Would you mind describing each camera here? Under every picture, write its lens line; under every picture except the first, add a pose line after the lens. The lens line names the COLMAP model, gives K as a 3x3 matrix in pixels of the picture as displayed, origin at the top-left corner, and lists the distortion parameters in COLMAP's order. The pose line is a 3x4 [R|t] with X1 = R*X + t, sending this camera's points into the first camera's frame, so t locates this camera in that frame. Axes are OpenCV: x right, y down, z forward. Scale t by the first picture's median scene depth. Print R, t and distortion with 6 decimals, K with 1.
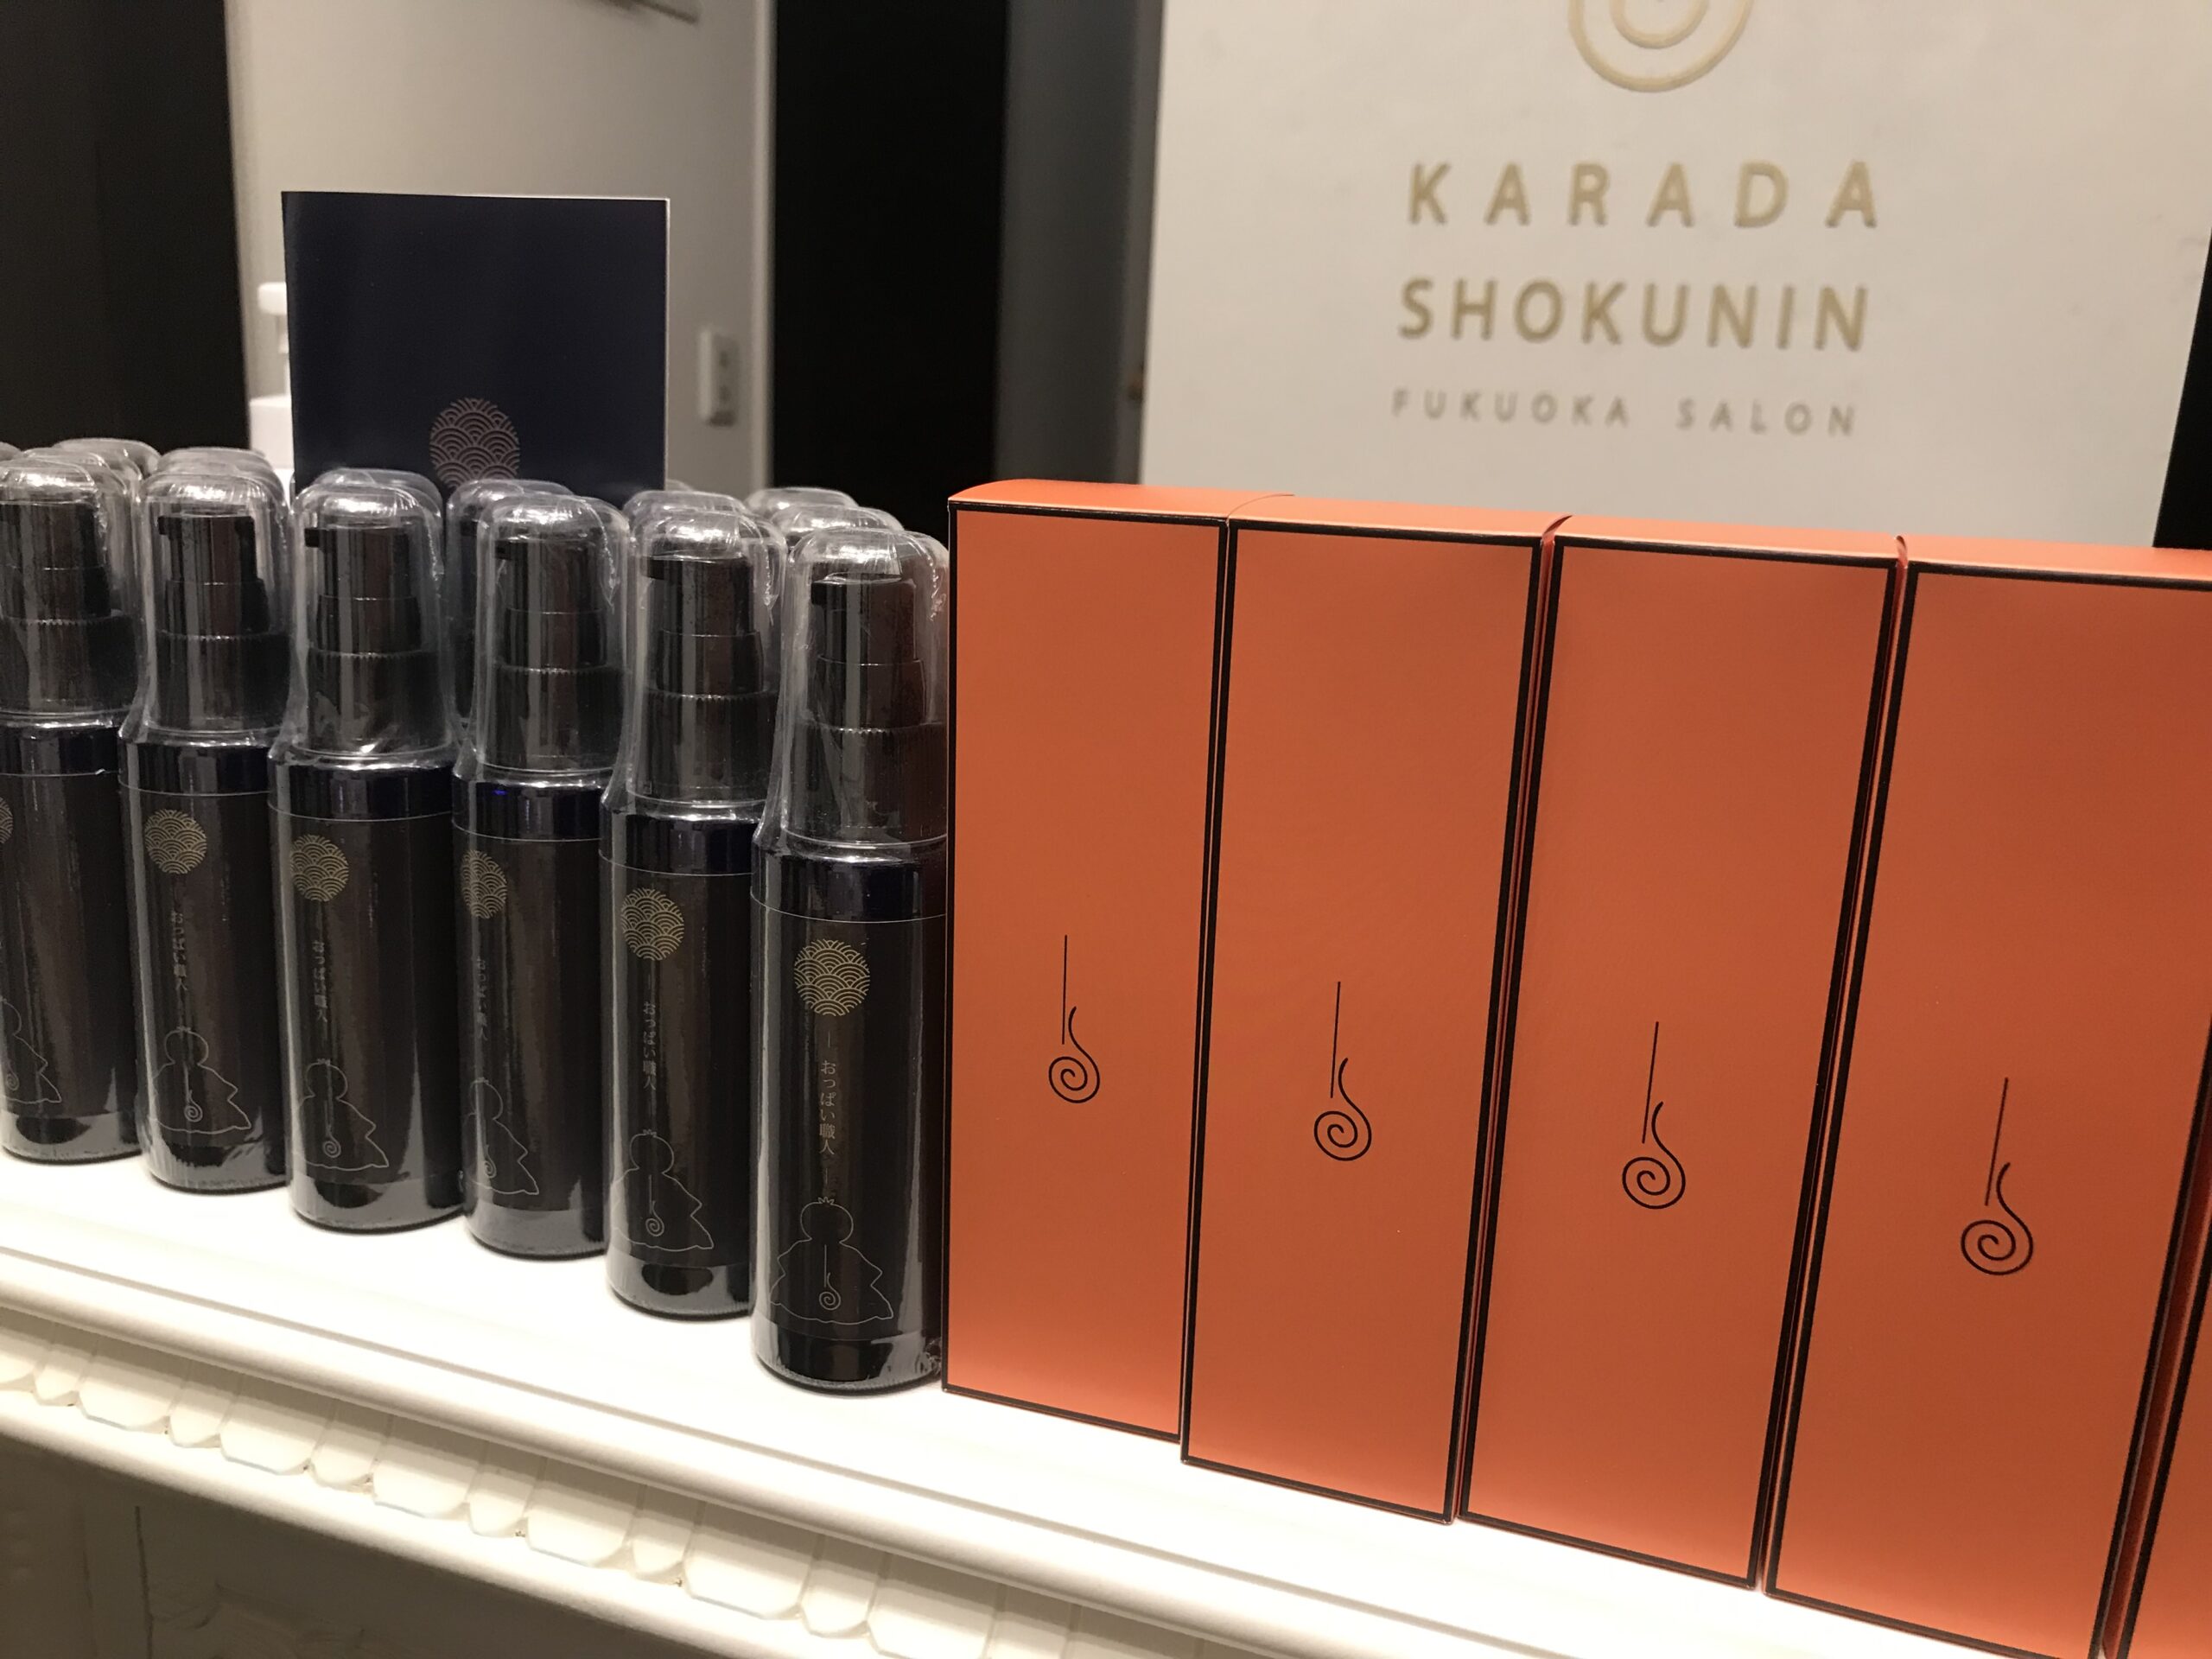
lens RADIAL K [[1832.4, 0, 1106.0], [0, 1832.4, 829.5], [0, 0, 1]] dist [0.005037, -0.002470]
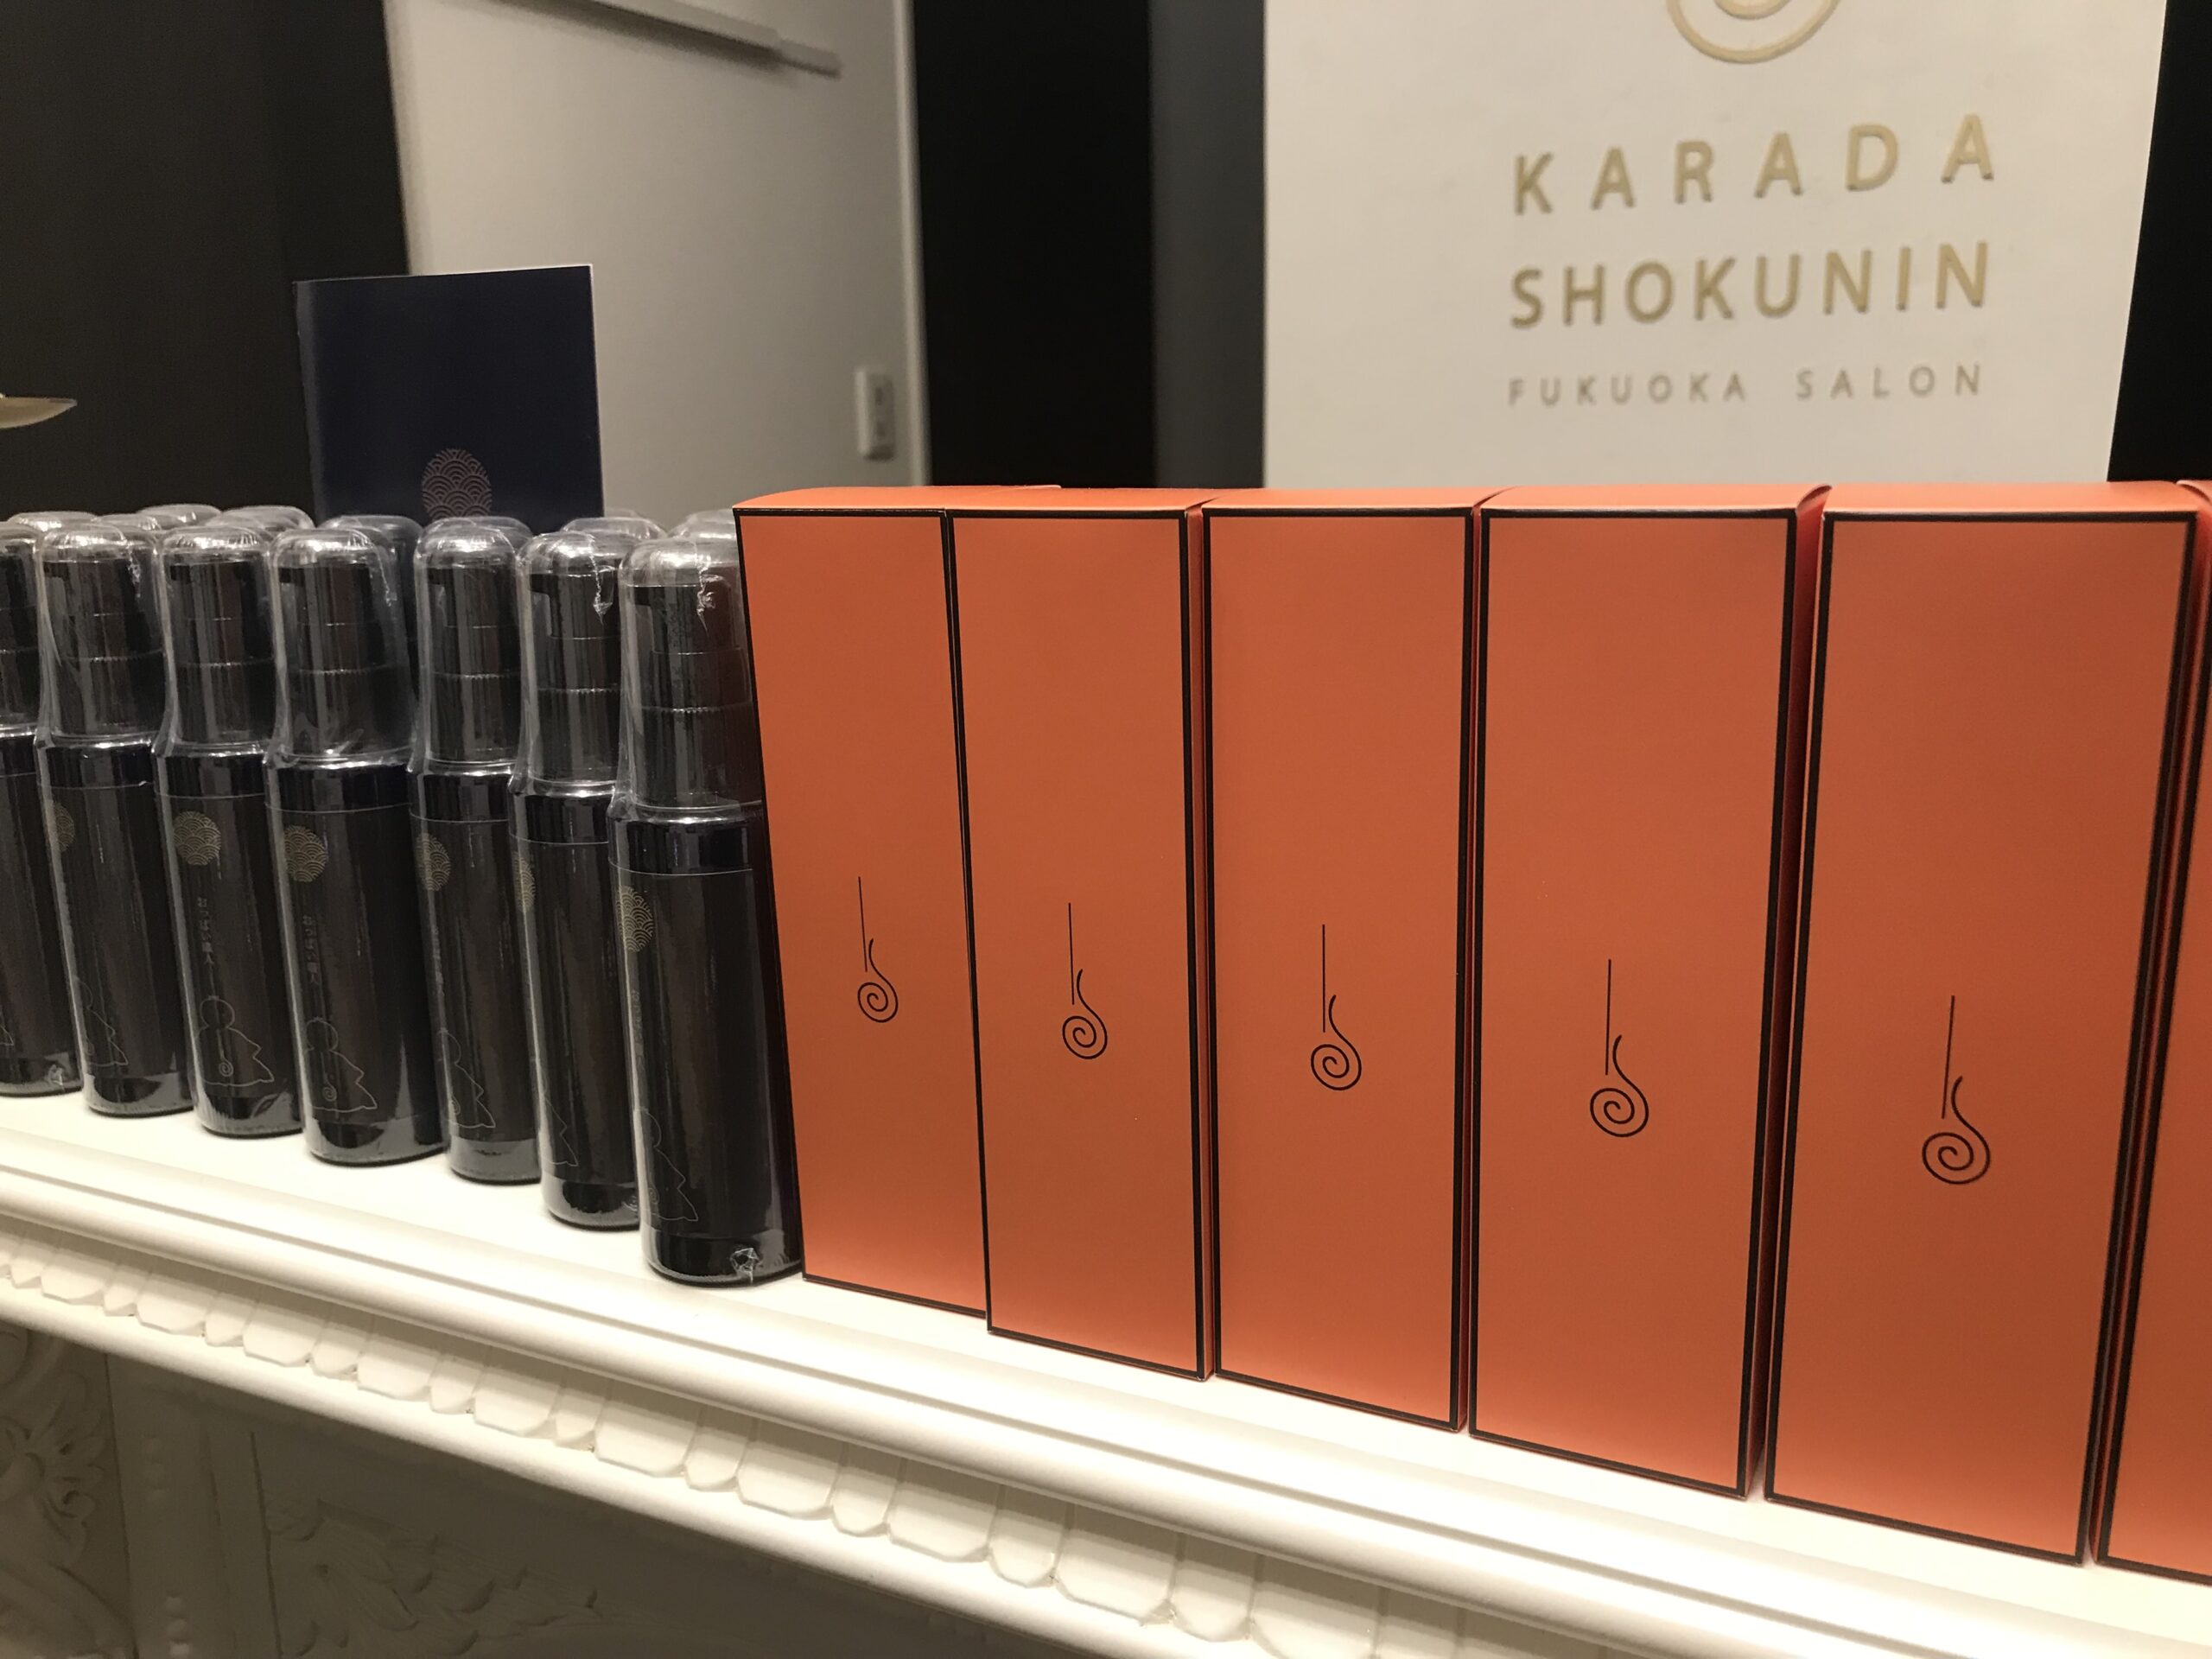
lens RADIAL K [[1832.4, 0, 1106.0], [0, 1832.4, 829.5], [0, 0, 1]] dist [0.005037, -0.002470]
pose [[0.992120, -0.040807, -0.118459, 0.210956], [0.039810, 0.999149, -0.010771, 0.036326], [0.118798, 0.005970, 0.992901, -0.104793]]
